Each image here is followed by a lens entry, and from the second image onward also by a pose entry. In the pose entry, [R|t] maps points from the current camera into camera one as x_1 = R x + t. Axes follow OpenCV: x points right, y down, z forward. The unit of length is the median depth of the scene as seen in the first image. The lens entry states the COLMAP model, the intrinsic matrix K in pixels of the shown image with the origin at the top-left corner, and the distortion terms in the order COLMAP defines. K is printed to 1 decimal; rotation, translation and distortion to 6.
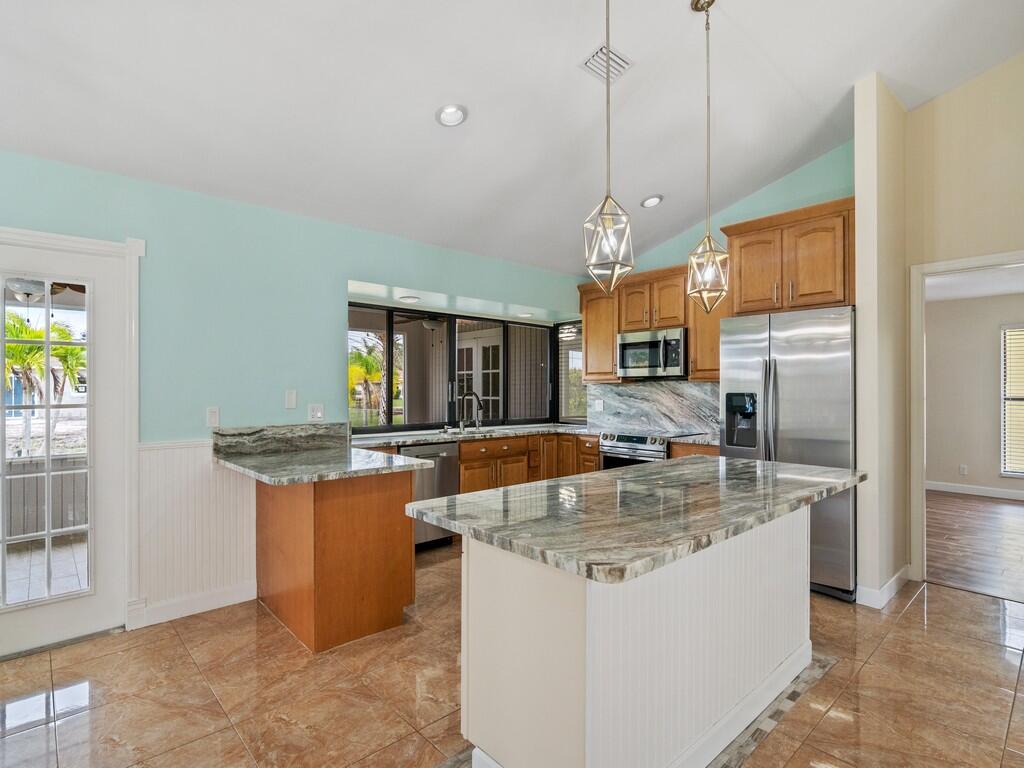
lens RADIAL K [[524.6, 0, 515.7], [0, 524.6, 384.7], [0, 0, 1]] dist [-0.034856, 0.018887]
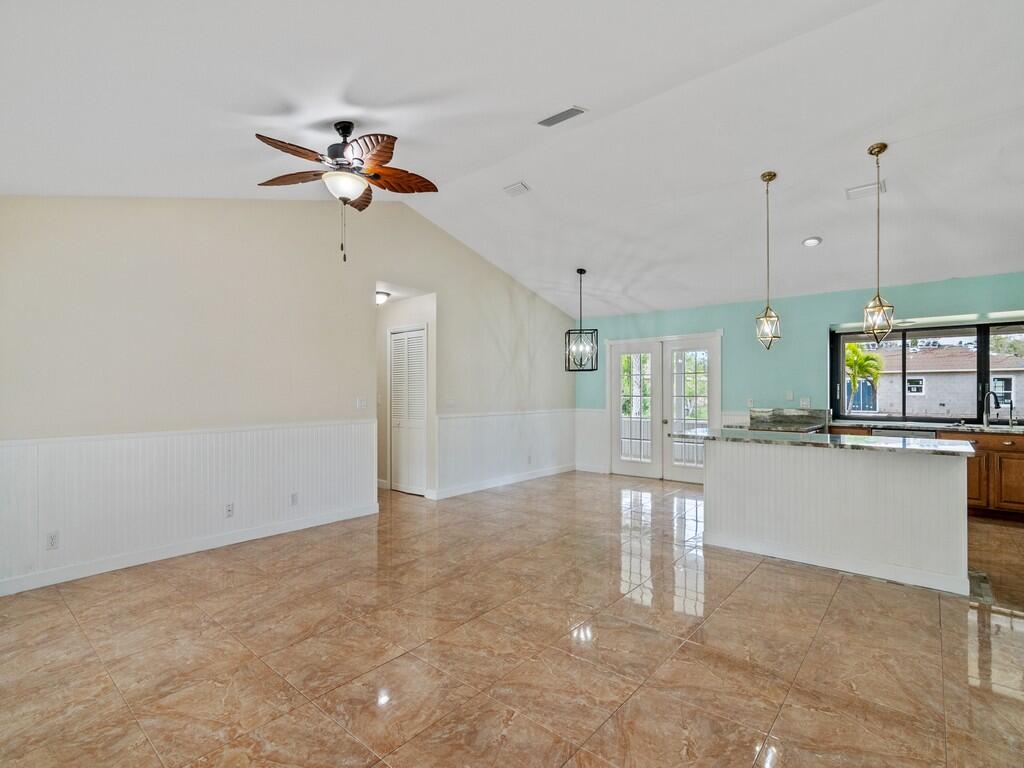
lens RADIAL K [[496.6, 0, 512.0], [0, 496.6, 384.0], [0, 0, 1]] dist [-0.000453, 0.000148]
pose [[0.122081, -0.009616, -0.992474, 1.541991], [0.008906, 0.999923, -0.008592, -0.010759], [0.992480, -0.007790, 0.122158, -0.290547]]
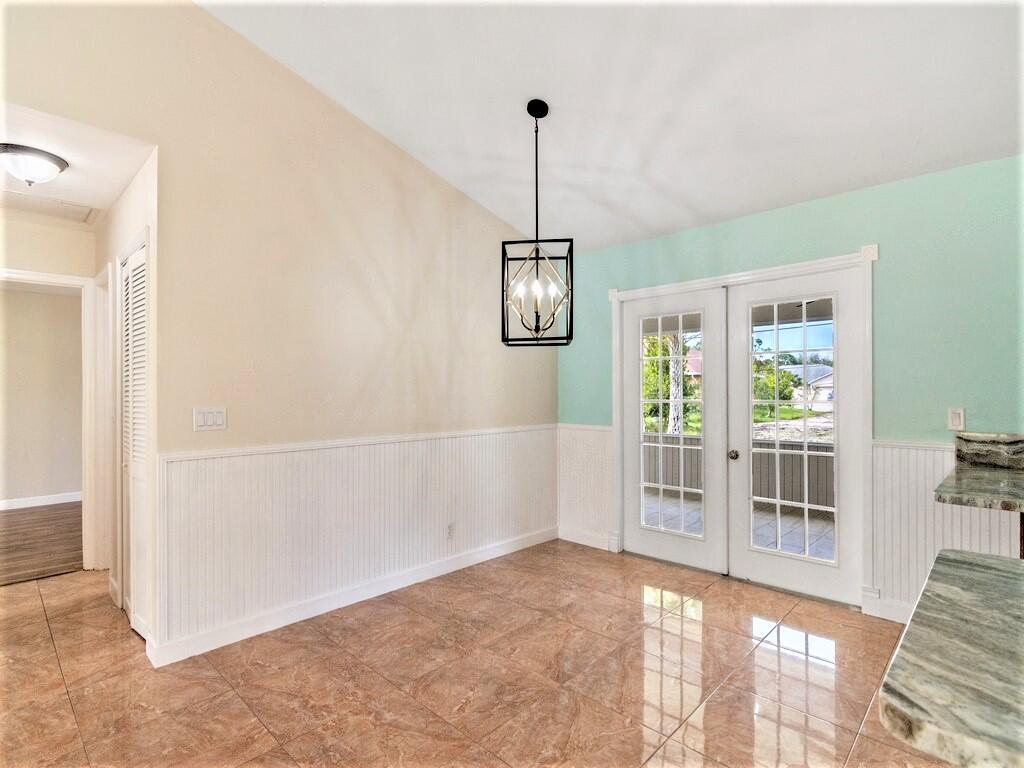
lens RADIAL K [[524.6, 0, 515.7], [0, 524.6, 384.7], [0, 0, 1]] dist [-0.034856, 0.018887]
pose [[0.070090, -0.007368, -0.997513, 0.273056], [0.012960, 0.999895, -0.006475, -0.000463], [0.997457, -0.012474, 0.070178, 0.210758]]
